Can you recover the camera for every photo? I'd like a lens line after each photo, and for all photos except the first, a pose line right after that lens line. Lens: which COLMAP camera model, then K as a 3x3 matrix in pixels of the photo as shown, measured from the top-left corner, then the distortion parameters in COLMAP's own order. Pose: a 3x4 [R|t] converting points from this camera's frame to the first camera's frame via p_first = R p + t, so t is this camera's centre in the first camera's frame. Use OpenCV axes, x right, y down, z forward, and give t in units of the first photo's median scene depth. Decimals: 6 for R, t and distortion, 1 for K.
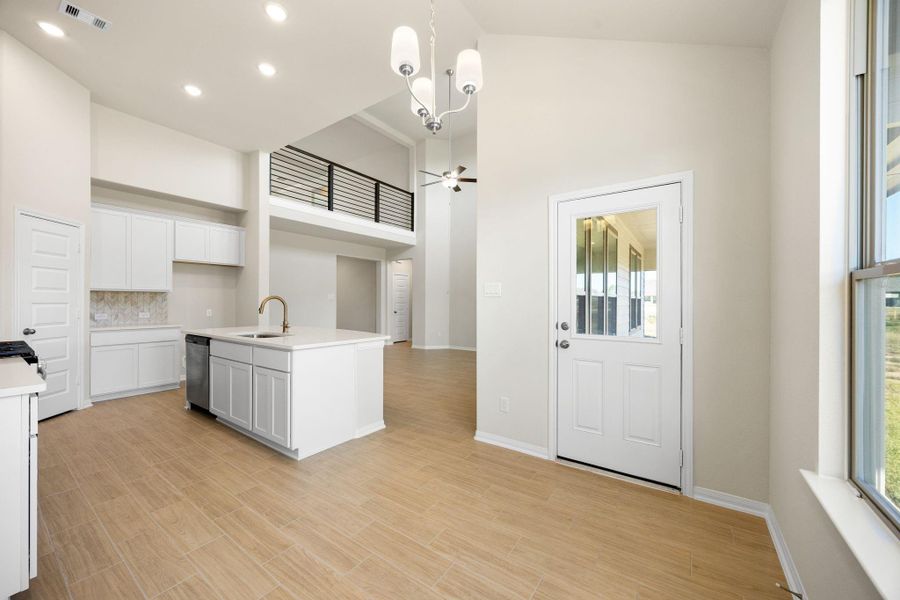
lens RADIAL K [[341.5, 0, 450.0], [0, 341.5, 301.4], [0, 0, 1]] dist [-0.001952, -0.000098]
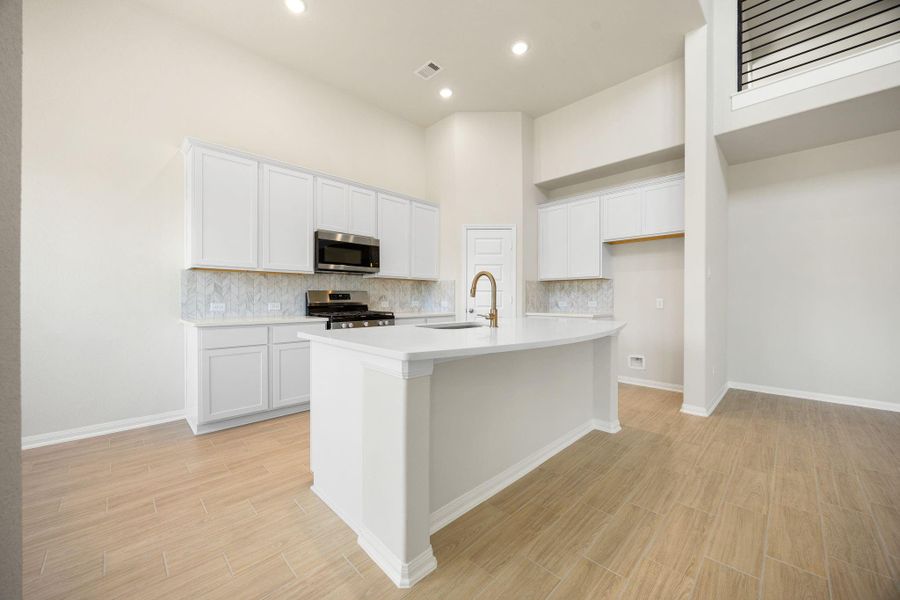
lens RADIAL K [[341.5, 0, 449.7], [0, 341.5, 300.8], [0, 0, 1]] dist [-0.001952, -0.000098]
pose [[-0.174228, 0.002197, -0.984703, 0.128900], [-0.000371, 0.999997, 0.002297, 0.031169], [0.984705, 0.000766, -0.174227, 0.797456]]
